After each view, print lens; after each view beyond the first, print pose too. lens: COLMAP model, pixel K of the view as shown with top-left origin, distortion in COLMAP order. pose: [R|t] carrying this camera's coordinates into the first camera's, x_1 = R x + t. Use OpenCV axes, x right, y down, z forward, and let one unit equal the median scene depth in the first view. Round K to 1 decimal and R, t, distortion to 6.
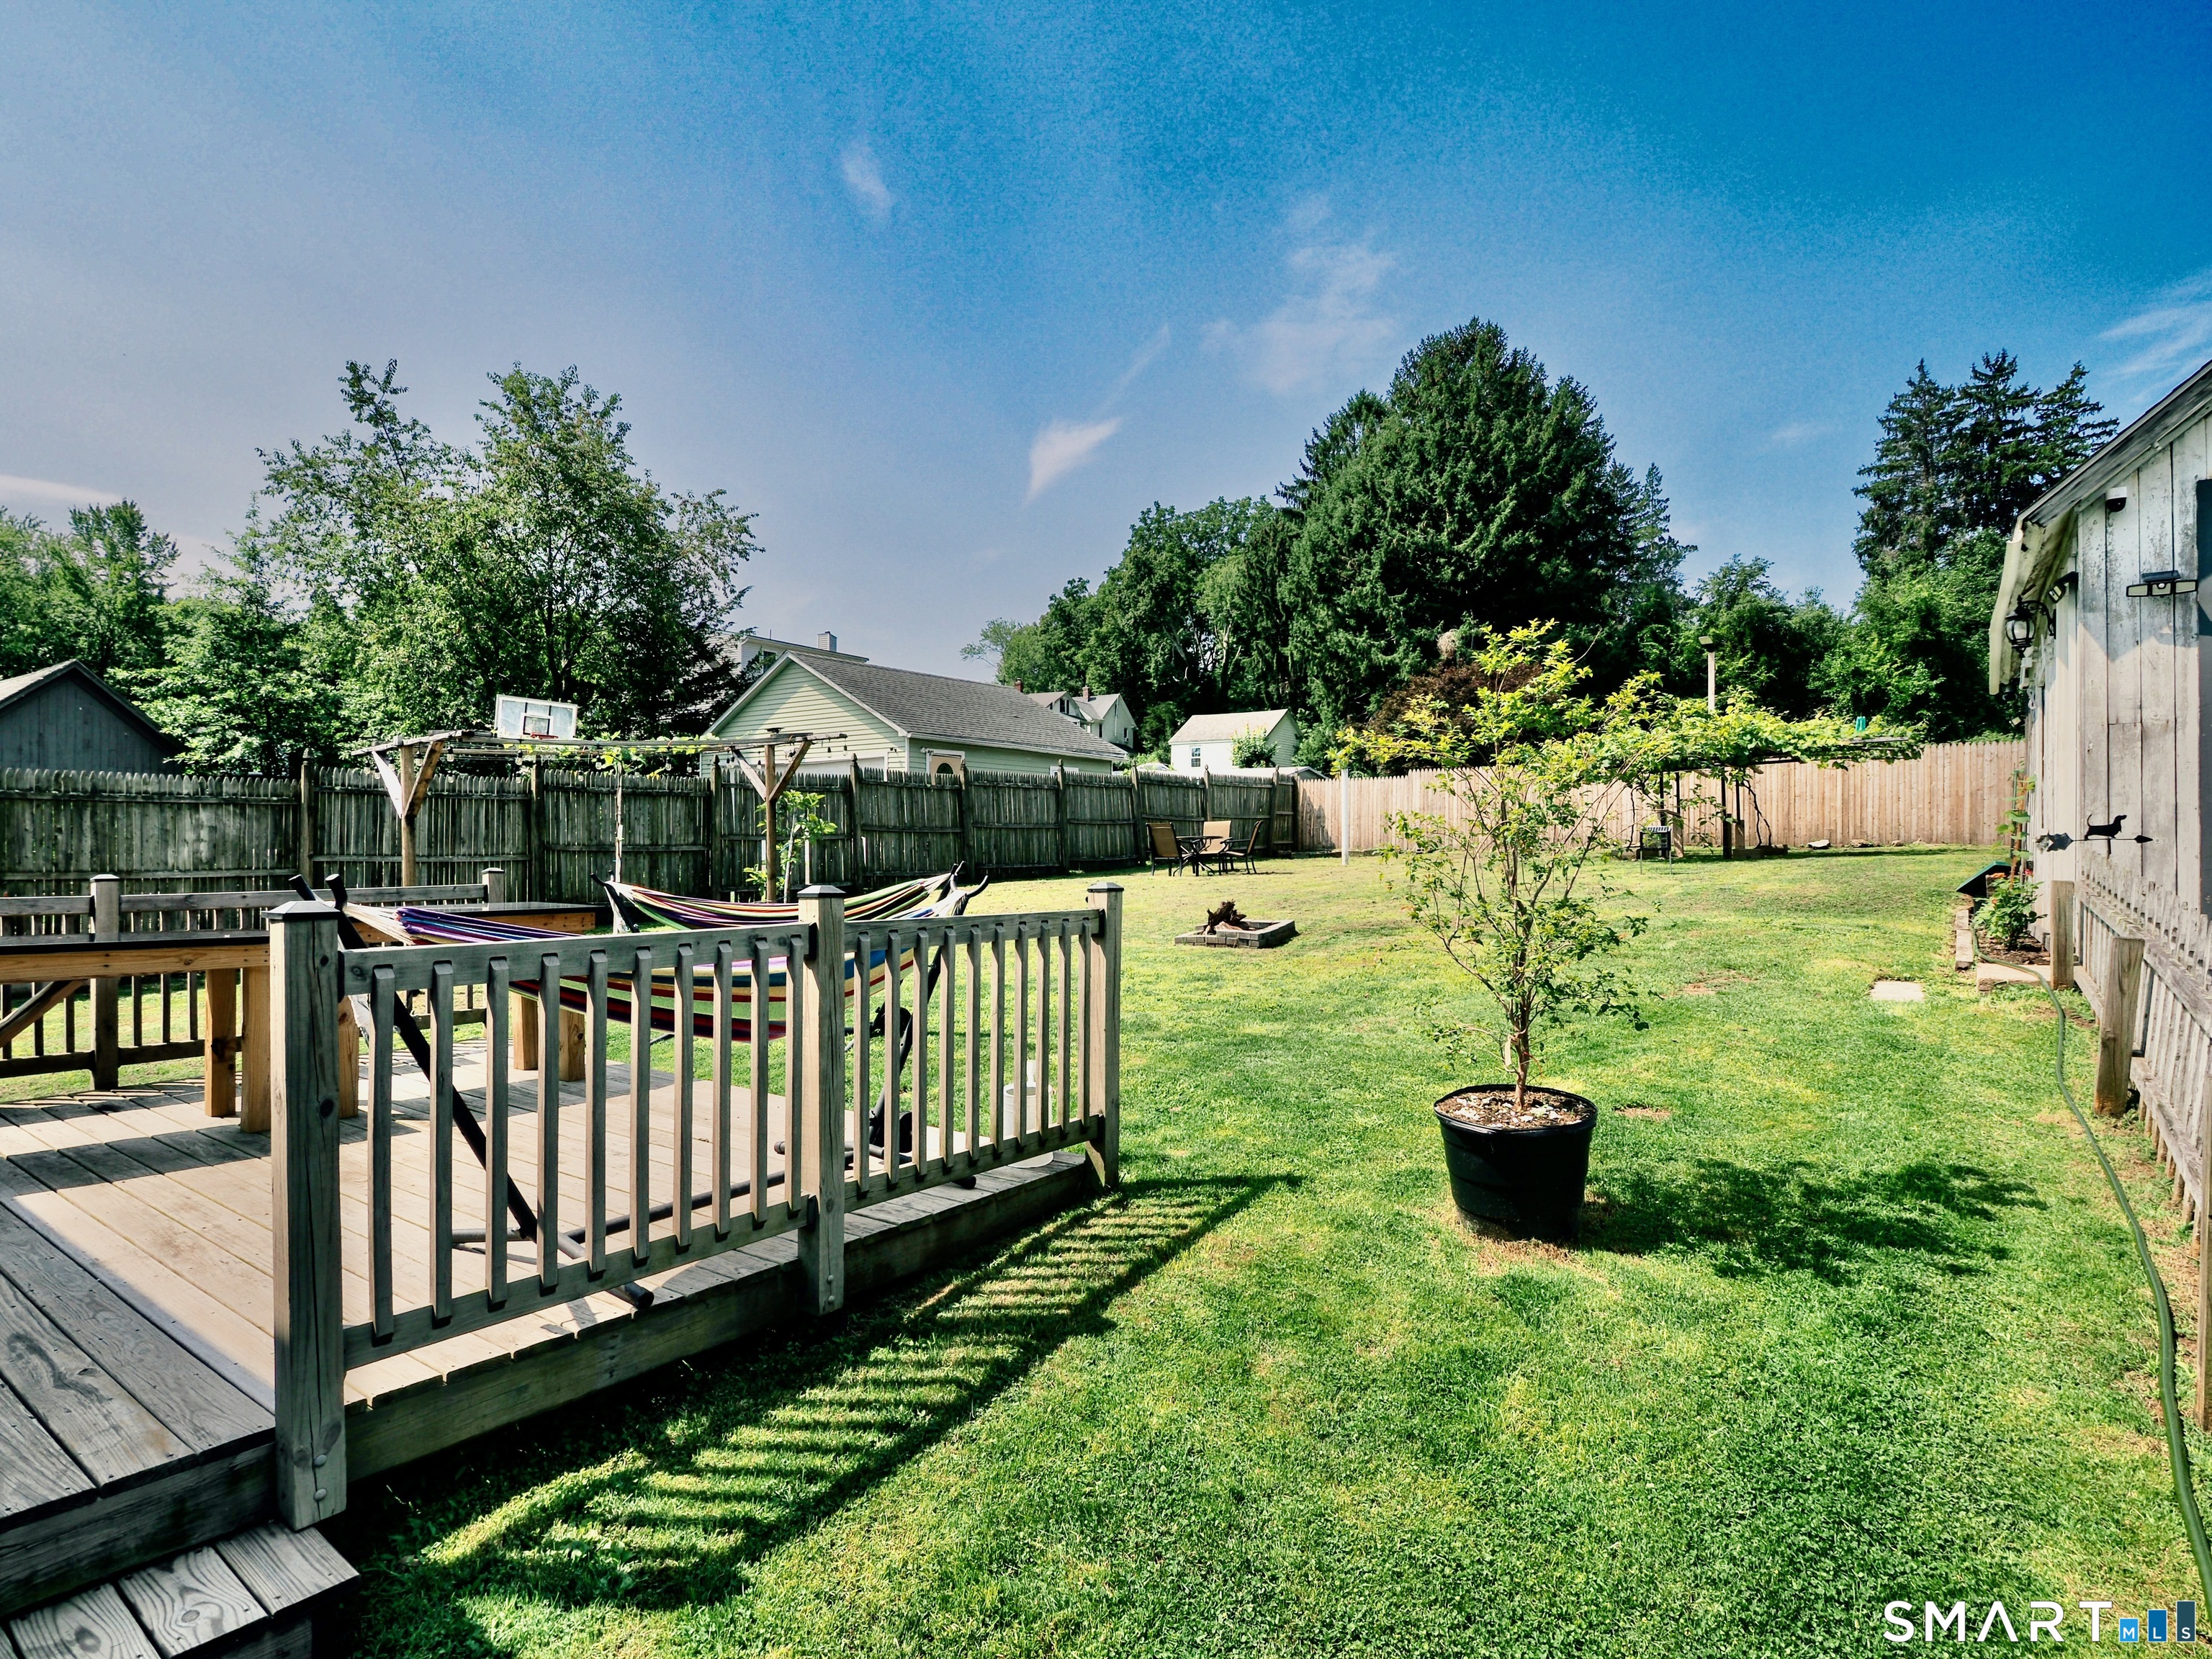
lens RADIAL K [[1187.6, 0, 1091.4], [0, 1187.6, 860.9], [0, 0, 1]] dist [-0.012804, -0.002603]
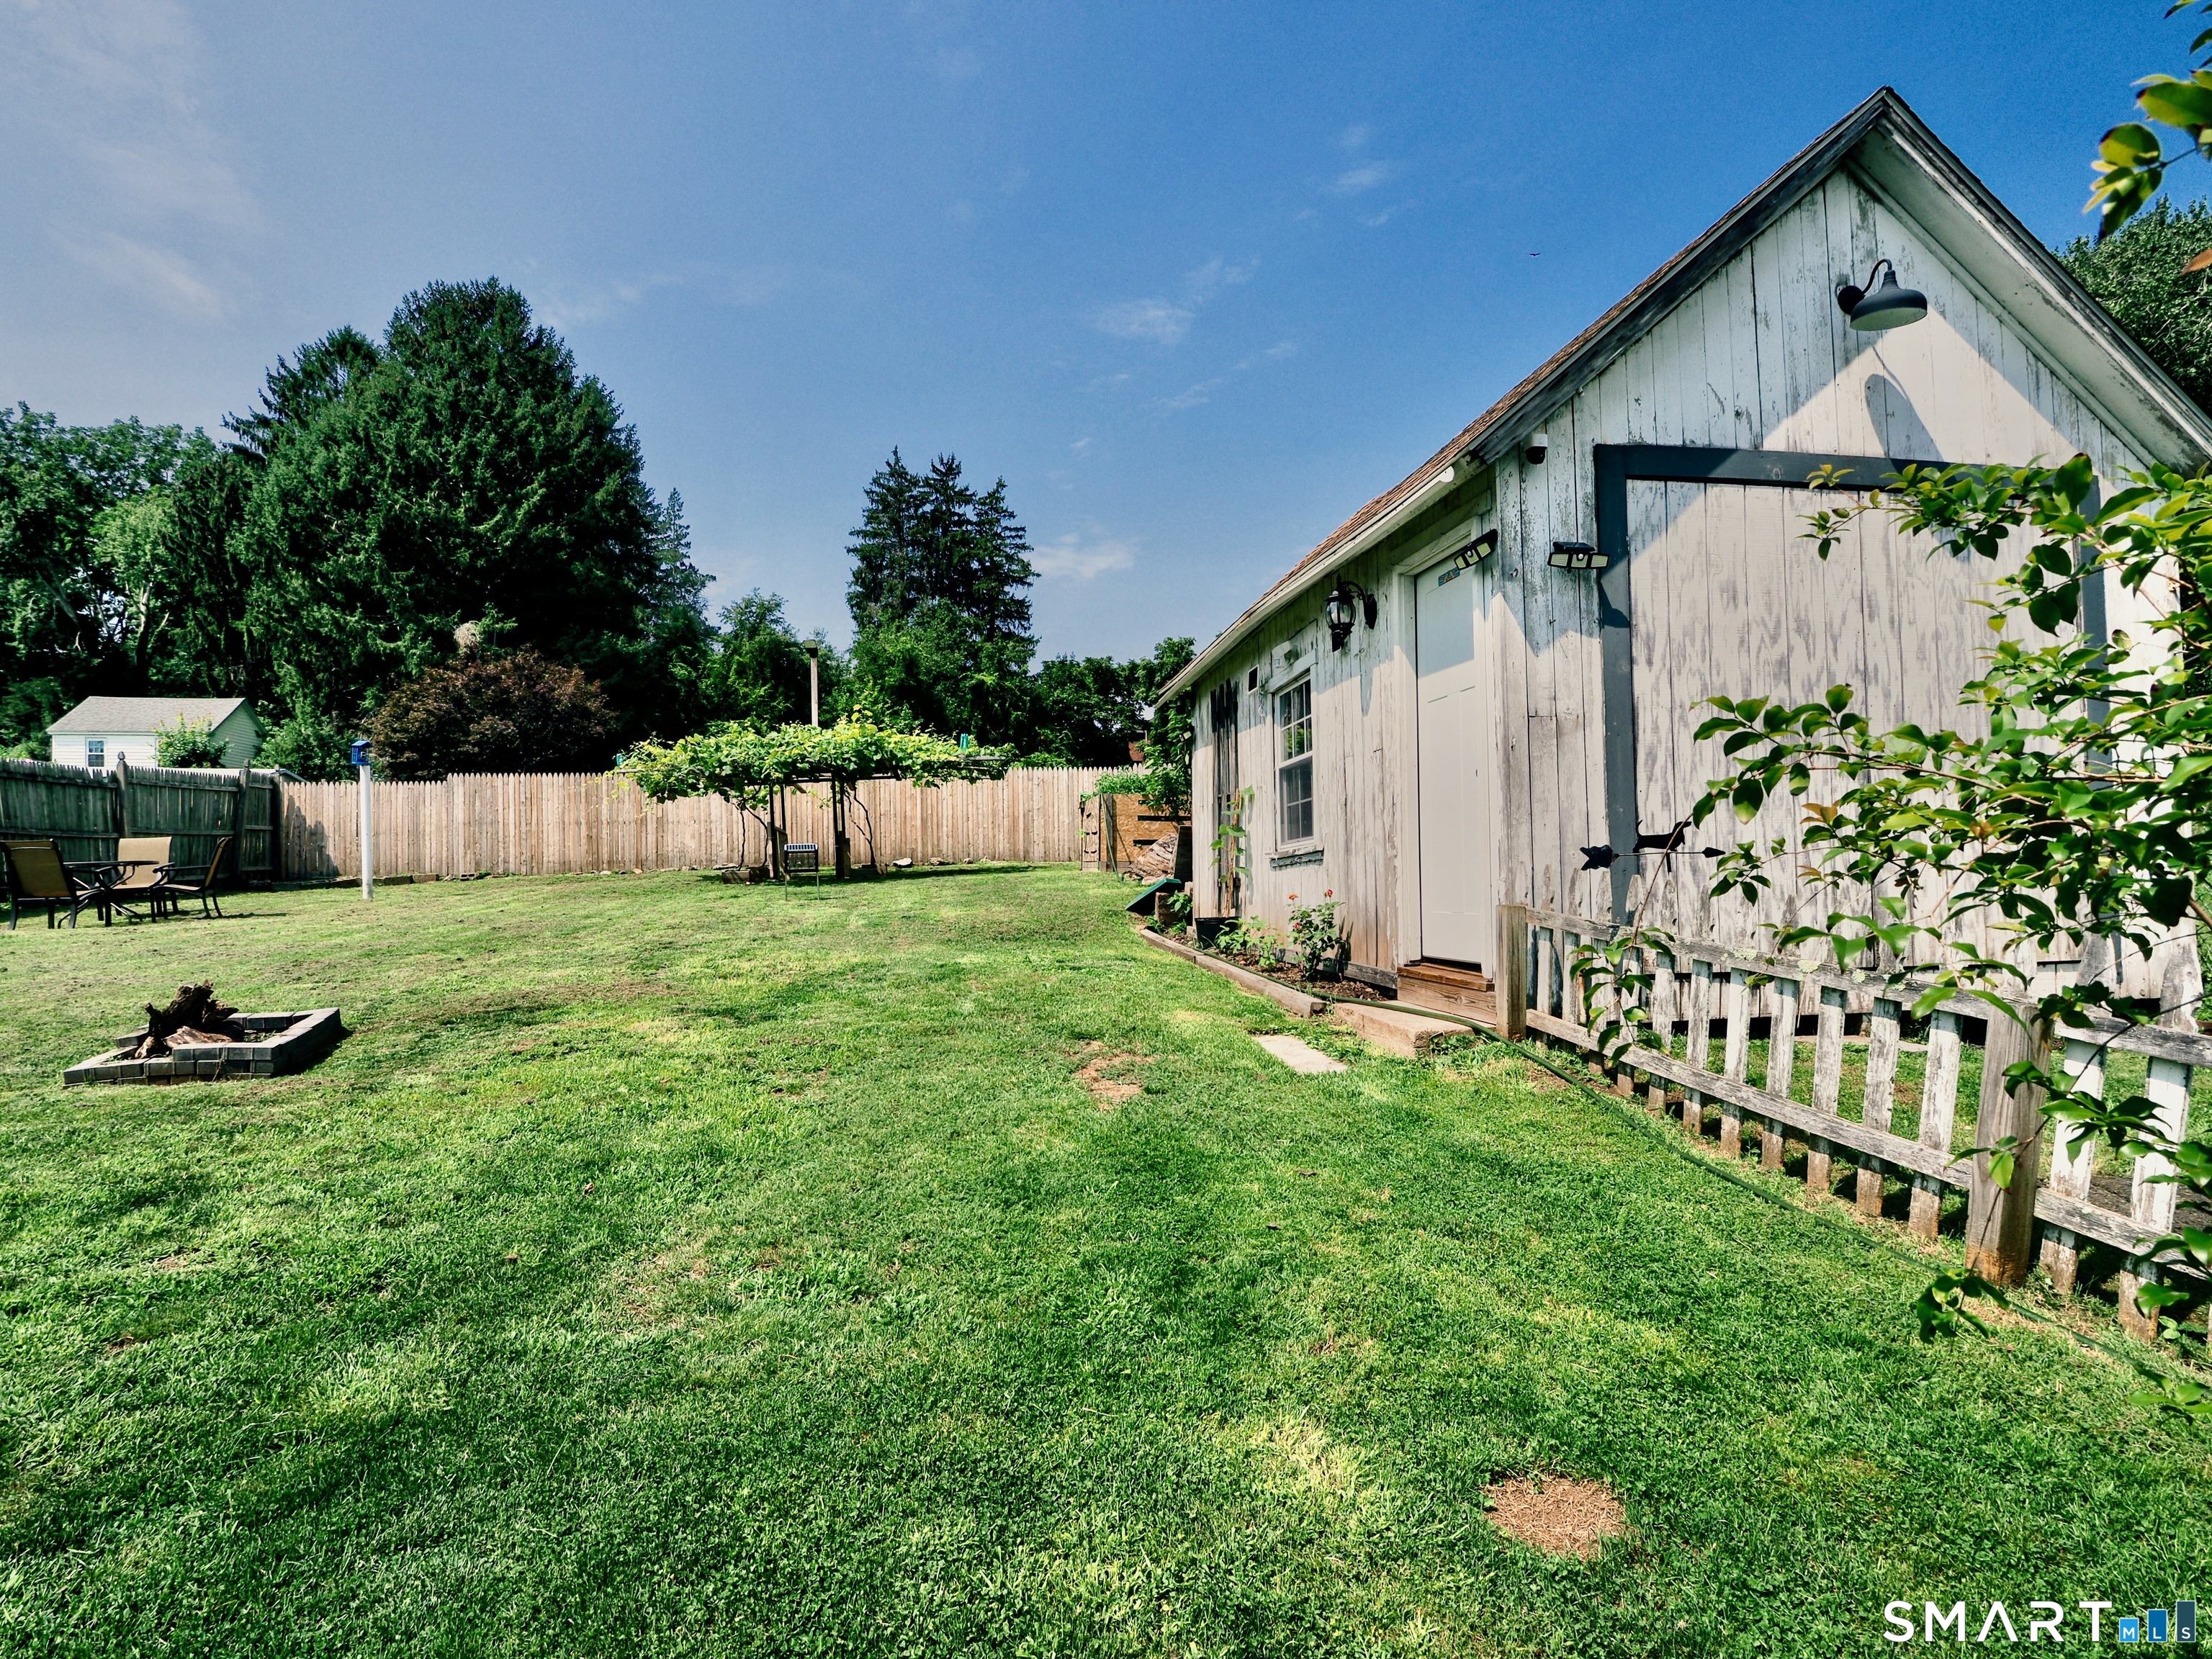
lens RADIAL K [[1187.6, 0, 1091.4], [0, 1187.6, 860.9], [0, 0, 1]] dist [-0.012804, -0.002603]
pose [[0.702945, -0.009445, 0.711181, 0.004125], [0.022218, 0.999715, -0.008683, -0.001196], [-0.710897, 0.021905, 0.702955, 0.059427]]
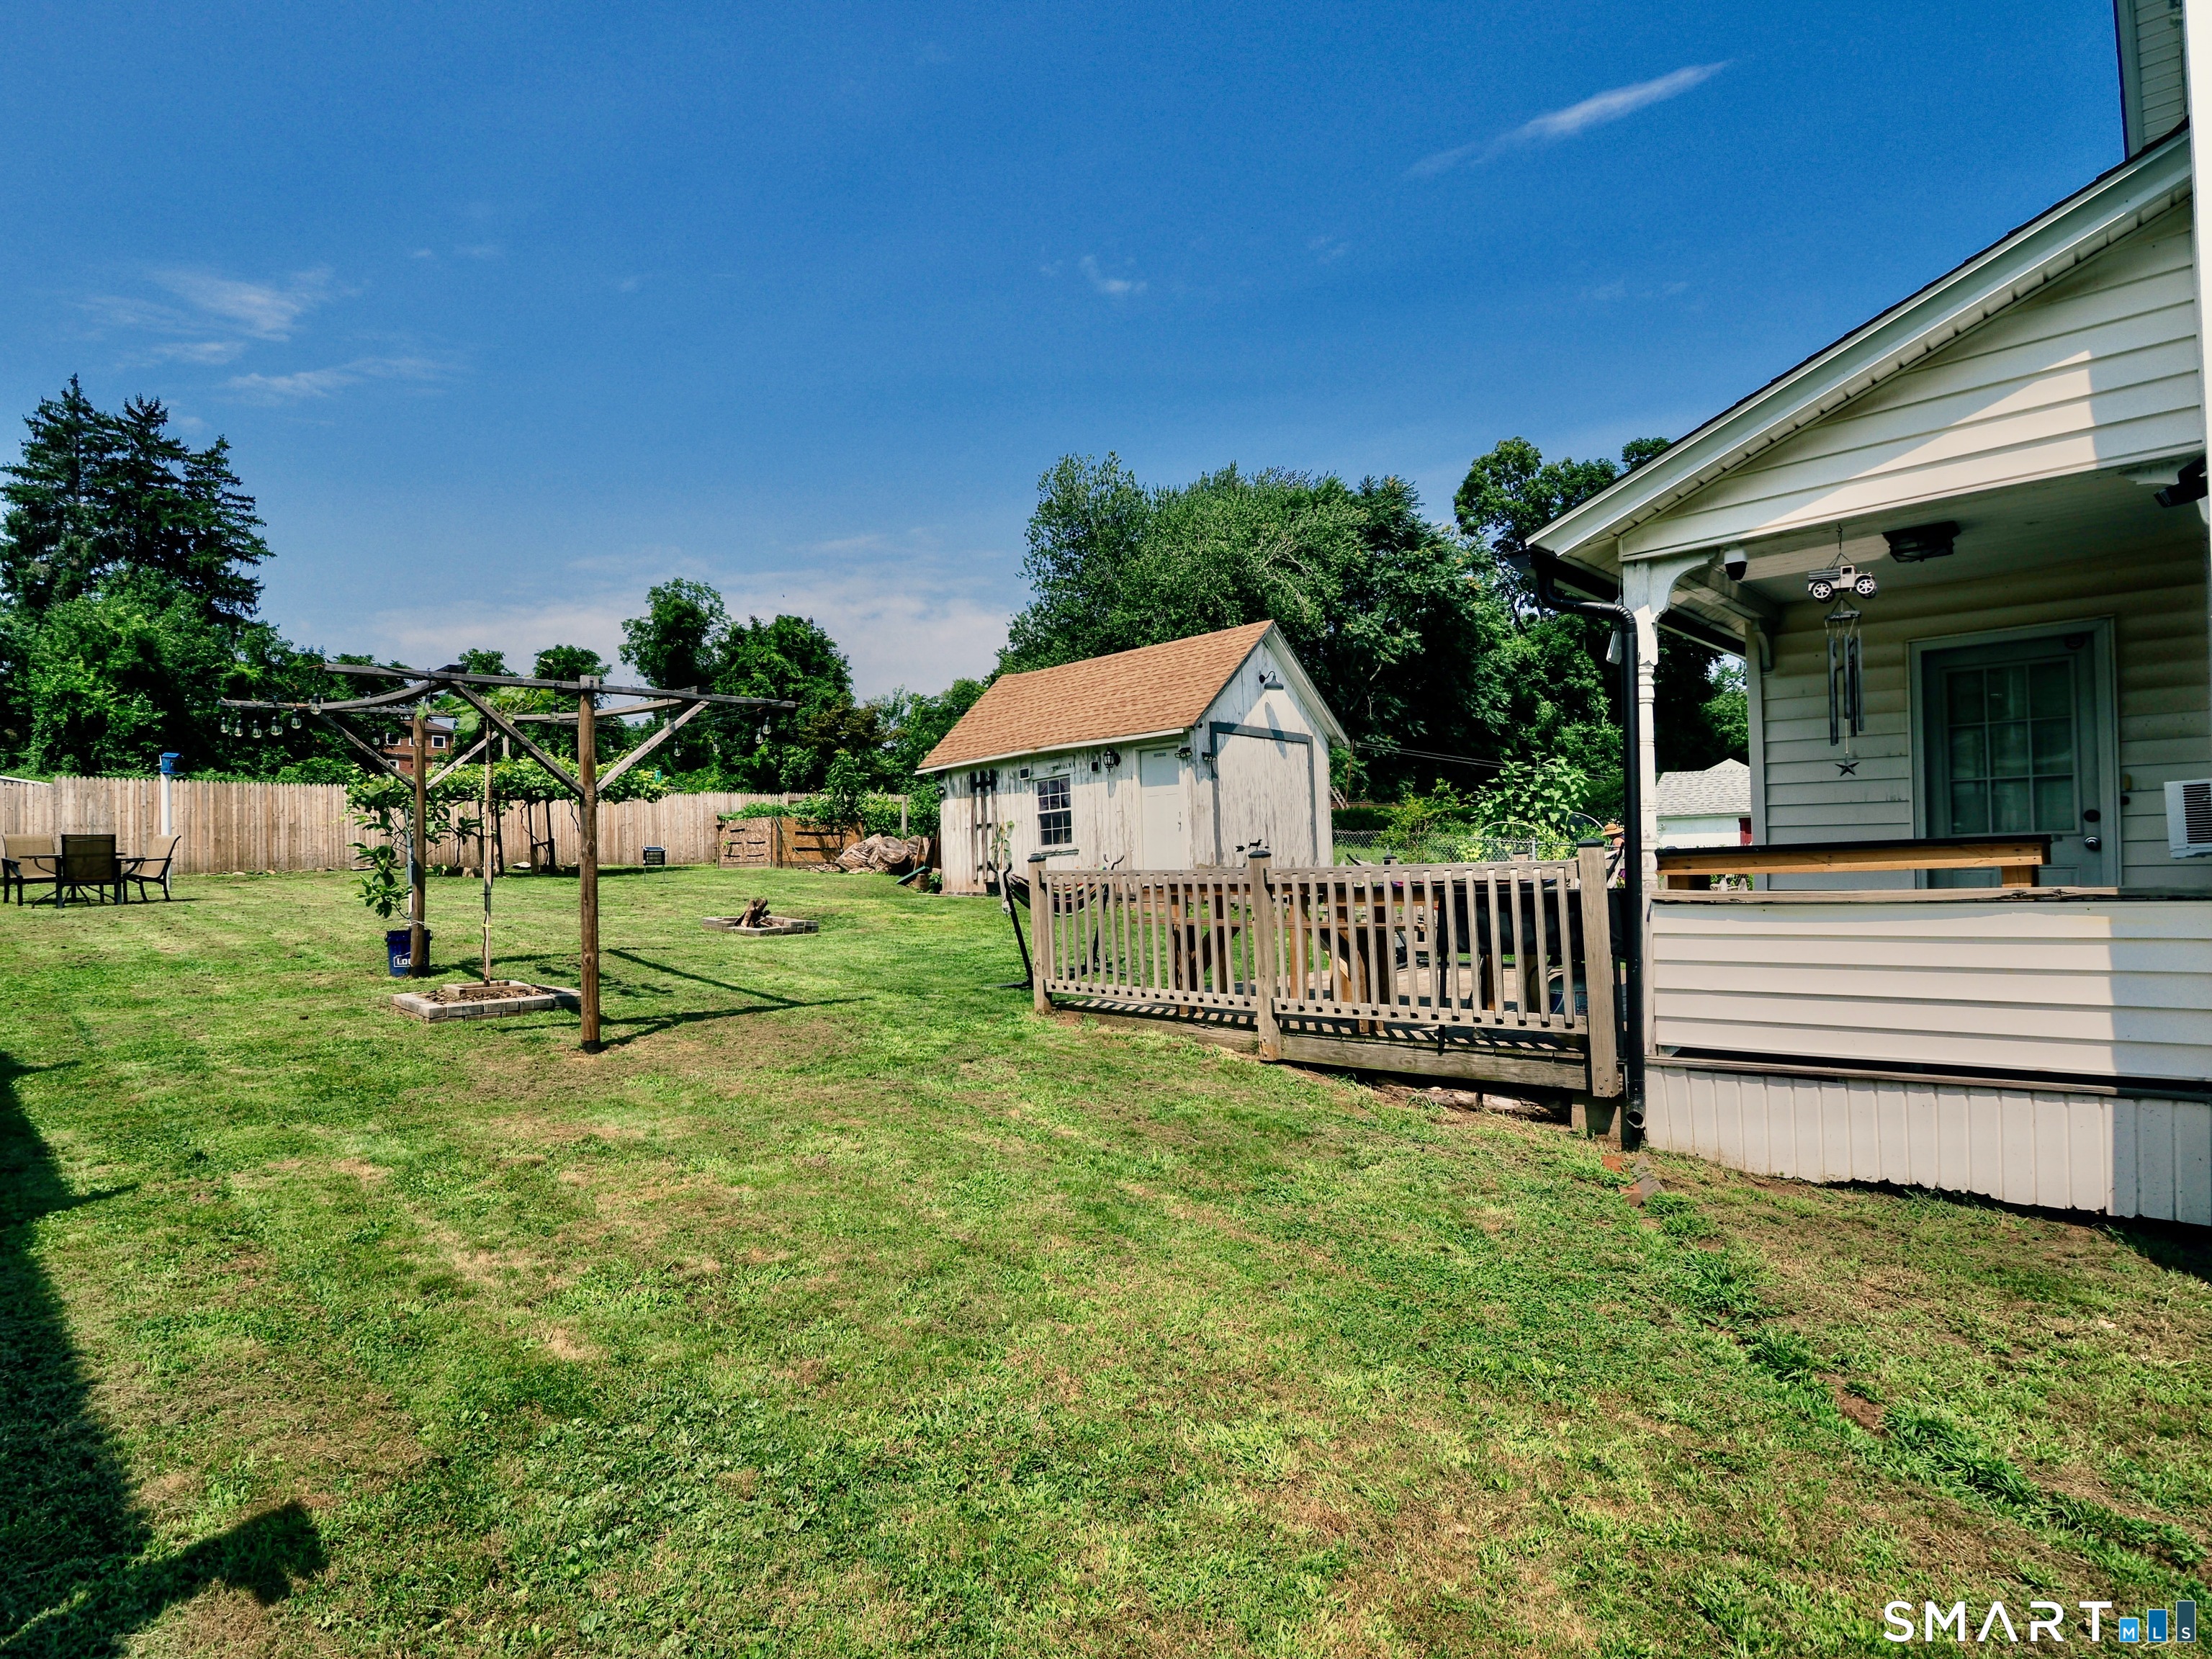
lens RADIAL K [[1187.6, 0, 1091.4], [0, 1187.6, 860.9], [0, 0, 1]] dist [-0.012804, -0.002603]
pose [[0.128827, 0.003642, 0.991660, -0.176603], [0.027766, 0.999588, -0.007278, 0.002135], [-0.991278, 0.028472, 0.128673, 0.084279]]
